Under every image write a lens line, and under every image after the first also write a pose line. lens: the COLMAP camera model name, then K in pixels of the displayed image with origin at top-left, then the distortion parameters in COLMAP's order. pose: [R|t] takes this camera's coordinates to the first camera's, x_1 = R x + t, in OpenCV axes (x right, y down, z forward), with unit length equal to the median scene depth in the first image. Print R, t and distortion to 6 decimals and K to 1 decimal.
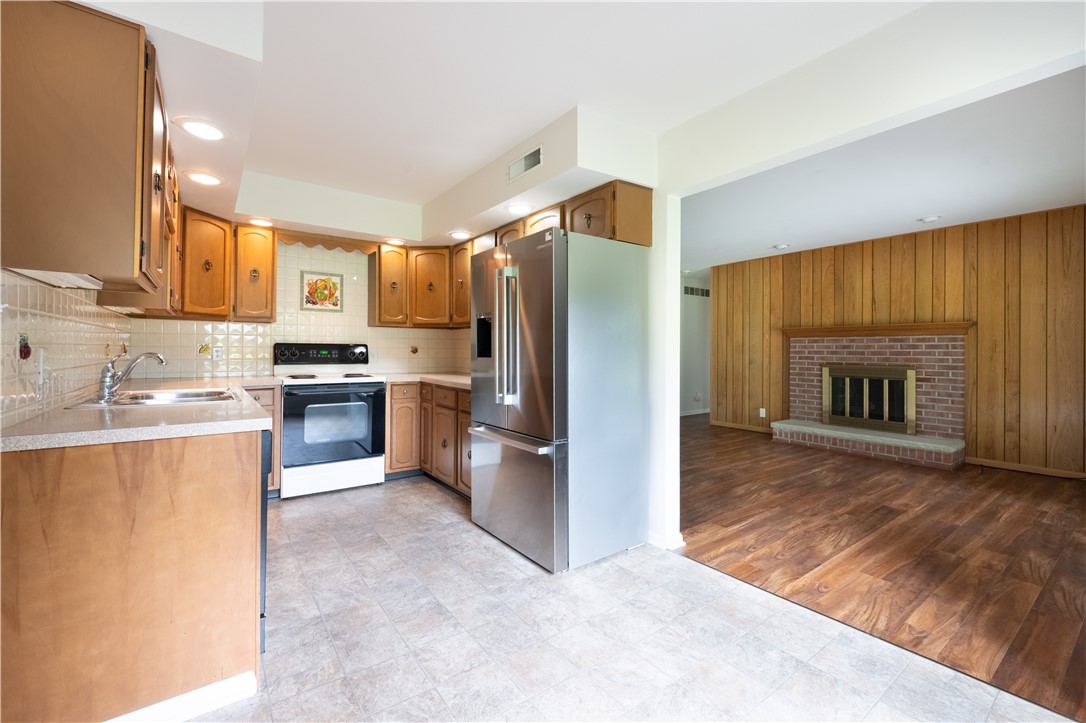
lens RADIAL K [[461.9, 0, 538.7], [0, 461.9, 348.2], [0, 0, 1]] dist [-0.007641, -0.000002]
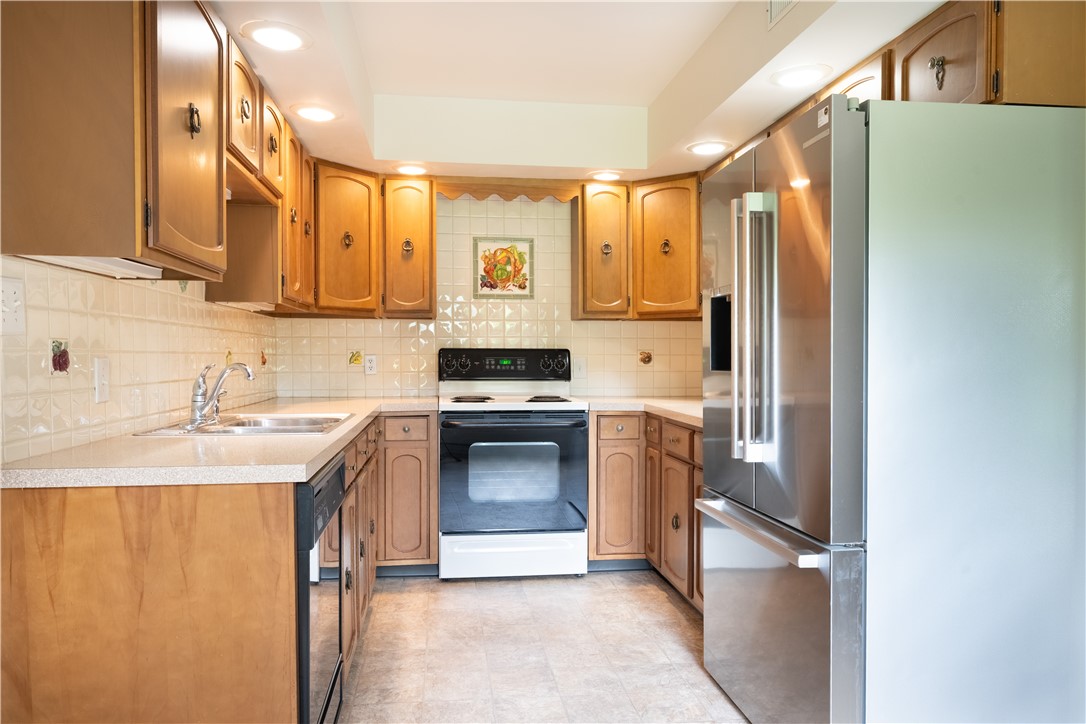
lens RADIAL K [[754.2, 0, 535.0], [0, 754.2, 386.5], [0, 0, 1]] dist [0.000778, -0.006019]
pose [[0.874939, 0.013251, -0.484053, 0.107727], [0.006773, 0.999193, 0.039594, 0.001928], [0.484187, -0.037921, 0.874143, 0.126034]]
